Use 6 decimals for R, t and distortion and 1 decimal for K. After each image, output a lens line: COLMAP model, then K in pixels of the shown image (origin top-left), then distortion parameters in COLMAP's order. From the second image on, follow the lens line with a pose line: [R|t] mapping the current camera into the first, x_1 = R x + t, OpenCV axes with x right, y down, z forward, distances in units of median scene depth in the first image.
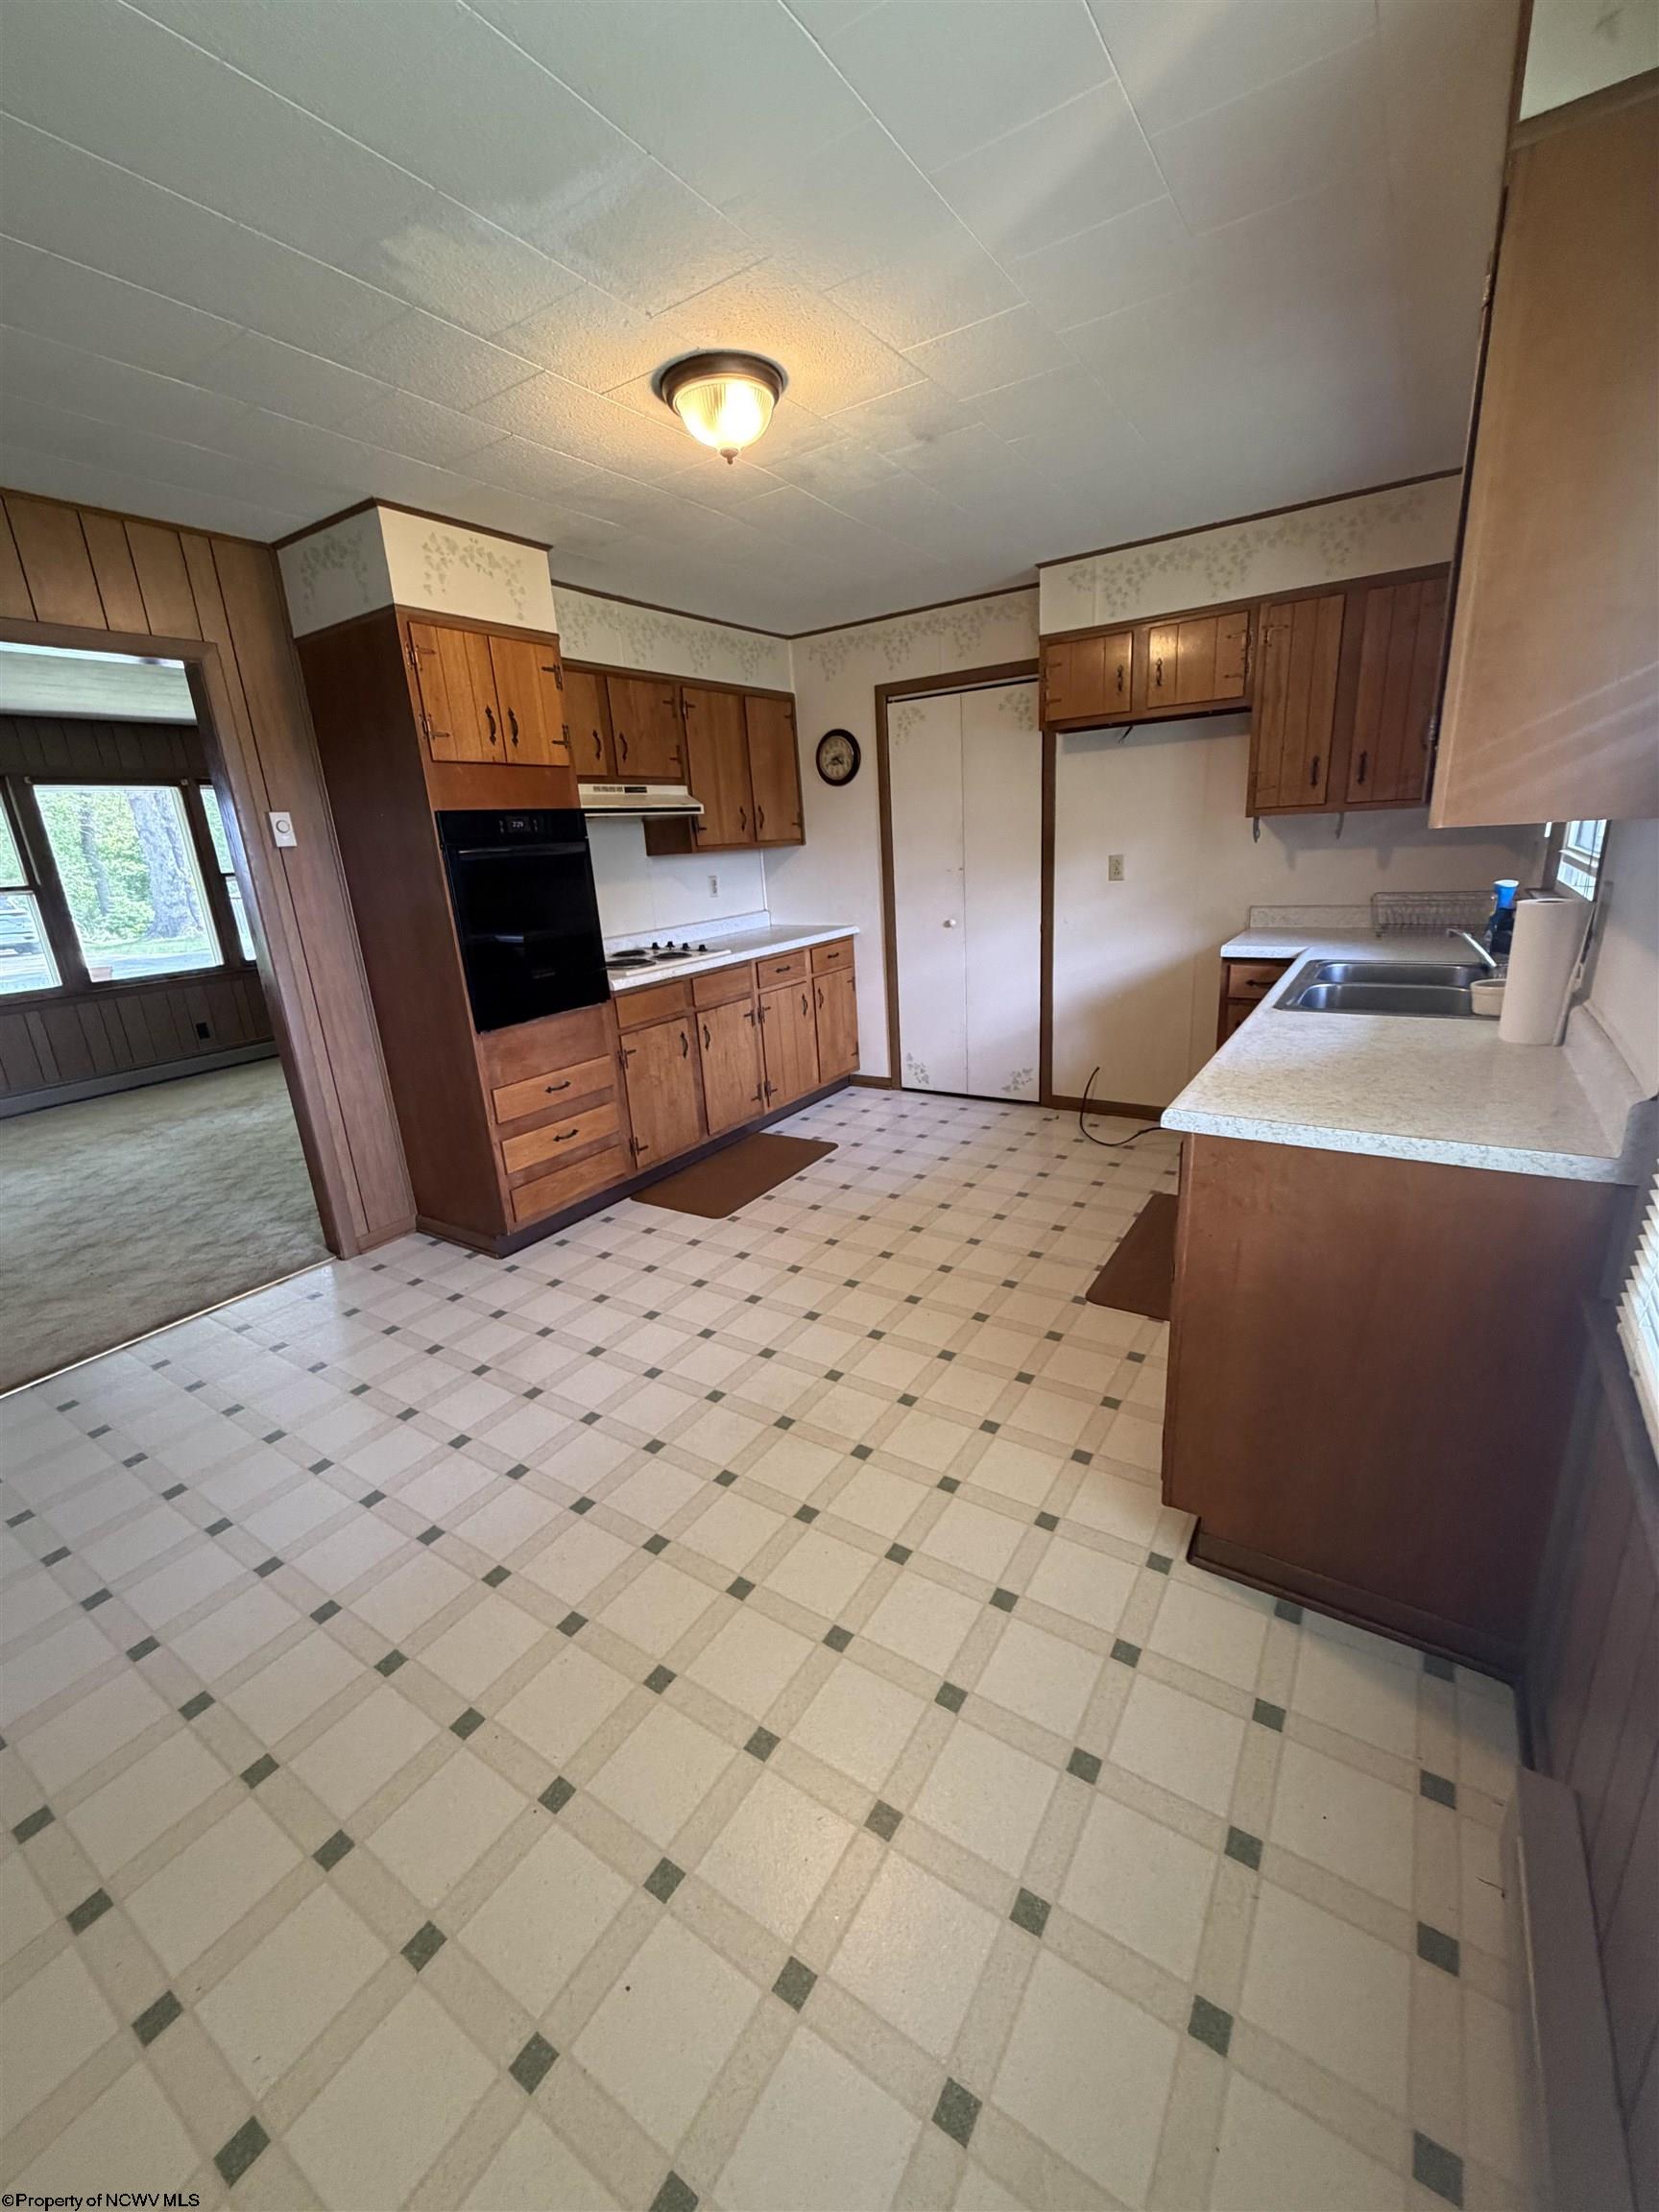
lens RADIAL K [[881.4, 0, 838.0], [0, 881.4, 1102.4], [0, 0, 1]] dist [-0.000990, -0.000009]
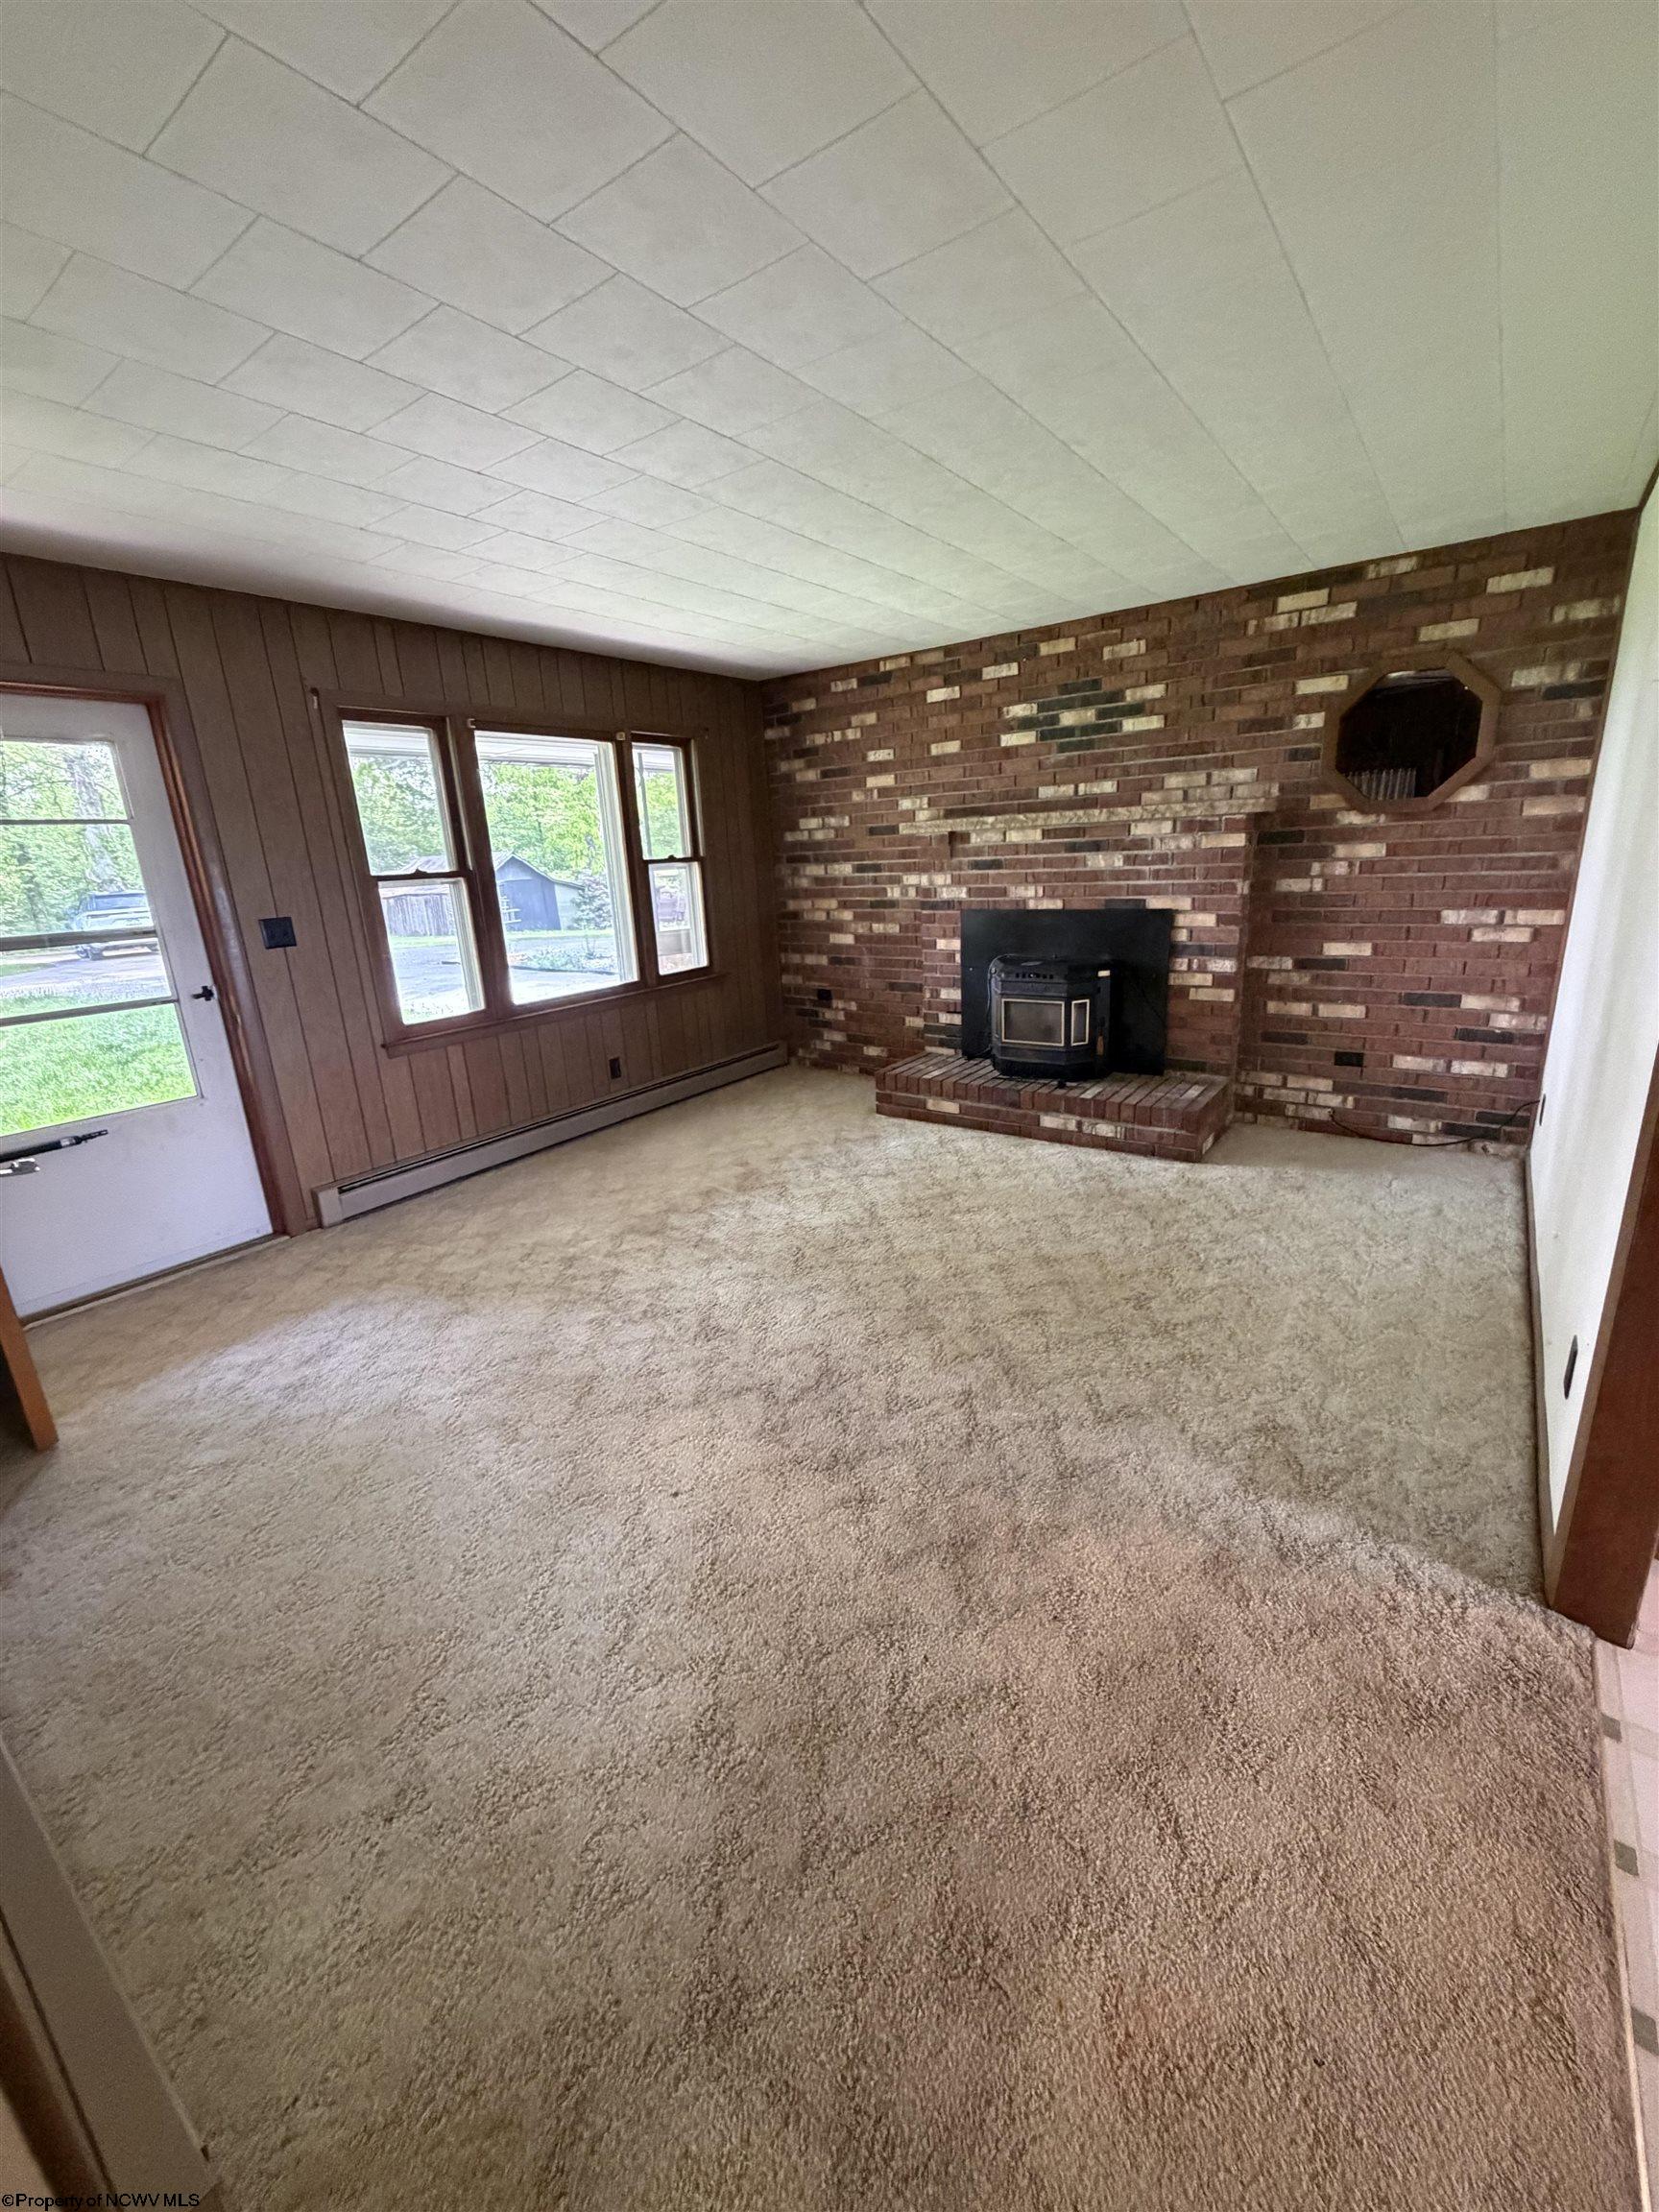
lens RADIAL K [[881.4, 0, 833.5], [0, 881.4, 1099.1], [0, 0, 1]] dist [-0.000990, -0.000009]
pose [[0.998745, 0.024621, -0.043609, -0.773392], [-0.025178, 0.999608, -0.012263, -0.078783], [0.043290, 0.013346, 0.998973, 0.400007]]
